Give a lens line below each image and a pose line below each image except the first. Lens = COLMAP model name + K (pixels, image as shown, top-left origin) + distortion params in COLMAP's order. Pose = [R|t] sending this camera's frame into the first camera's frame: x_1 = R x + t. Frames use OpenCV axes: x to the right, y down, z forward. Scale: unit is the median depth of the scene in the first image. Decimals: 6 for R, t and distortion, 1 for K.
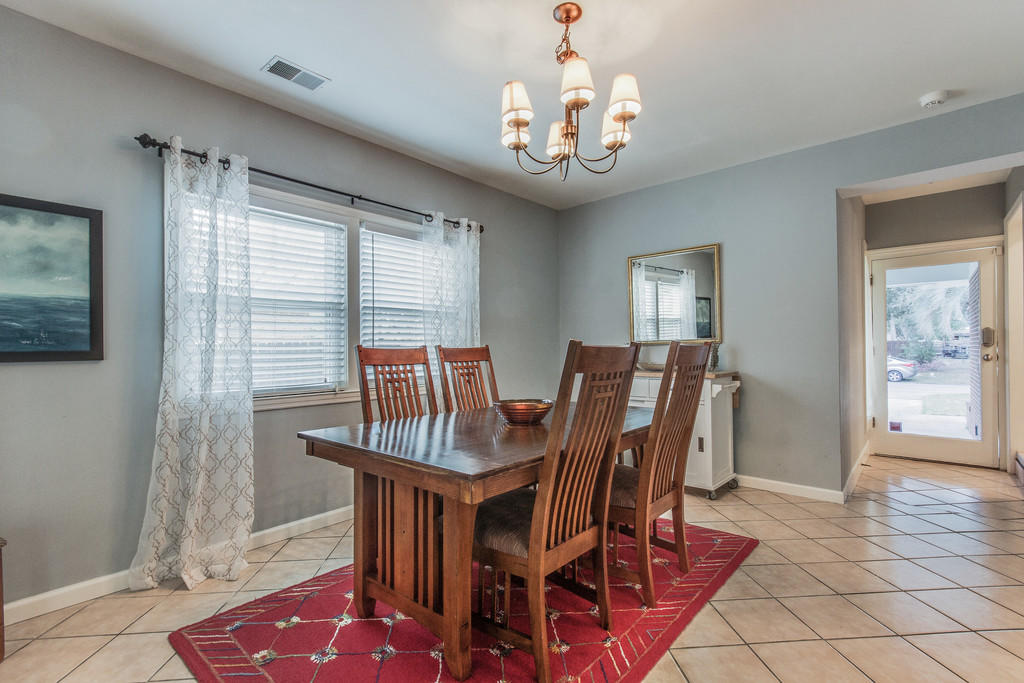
lens RADIAL K [[472.3, 0, 520.3], [0, 472.3, 345.8], [0, 0, 1]] dist [0.005155, 0.000722]
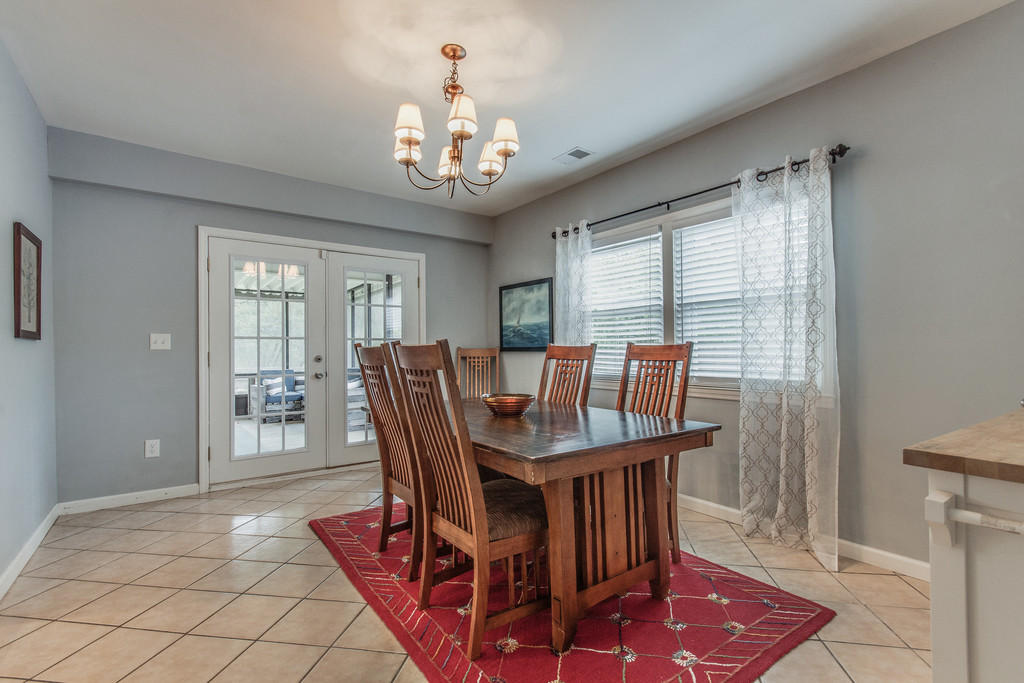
lens RADIAL K [[472.3, 0, 520.3], [0, 472.3, 345.8], [0, 0, 1]] dist [0.005155, 0.000722]
pose [[-0.223206, 0.006482, -0.974750, 1.024678], [0.014415, 0.999890, 0.003348, -0.001279], [0.974665, -0.013303, -0.223275, 1.223124]]
